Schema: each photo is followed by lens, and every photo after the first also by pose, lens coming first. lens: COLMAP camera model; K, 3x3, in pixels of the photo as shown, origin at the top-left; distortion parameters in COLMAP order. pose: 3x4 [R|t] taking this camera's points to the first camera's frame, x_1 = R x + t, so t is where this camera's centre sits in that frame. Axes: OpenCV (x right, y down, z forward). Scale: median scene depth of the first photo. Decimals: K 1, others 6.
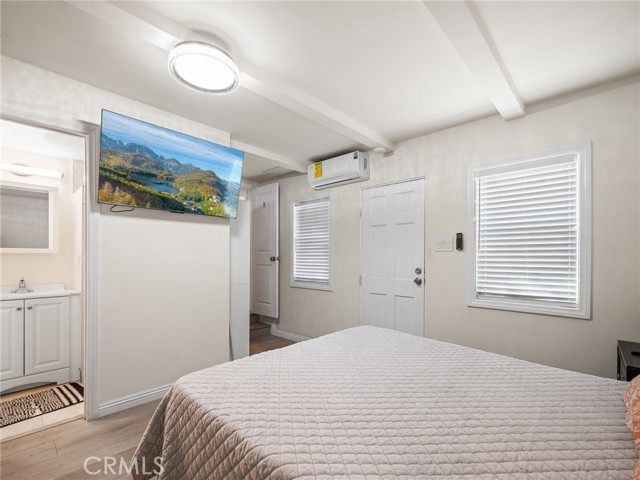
lens RADIAL K [[294.6, 0, 320.5], [0, 294.6, 250.6], [0, 0, 1]] dist [-0.001720, -0.000432]
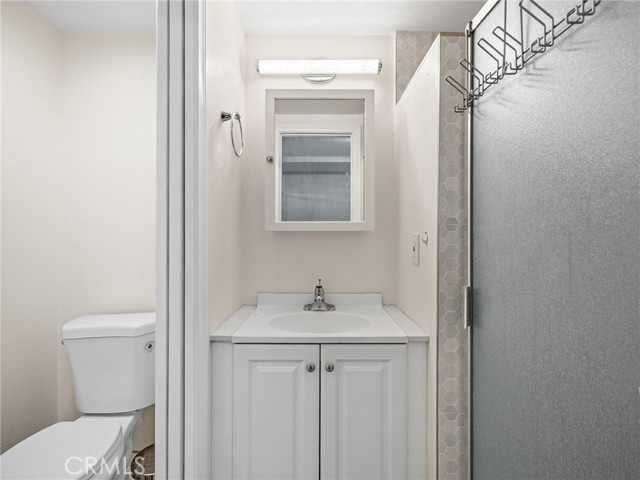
lens RADIAL K [[319.6, 0, 320.0], [0, 319.6, 240.0], [0, 0, 1]] dist [-0.000504, -0.000144]
pose [[0.688234, 0.025463, -0.725041, -0.628061], [-0.000373, 0.999396, 0.034744, 0.006922], [0.725488, -0.023642, 0.687828, 0.635060]]
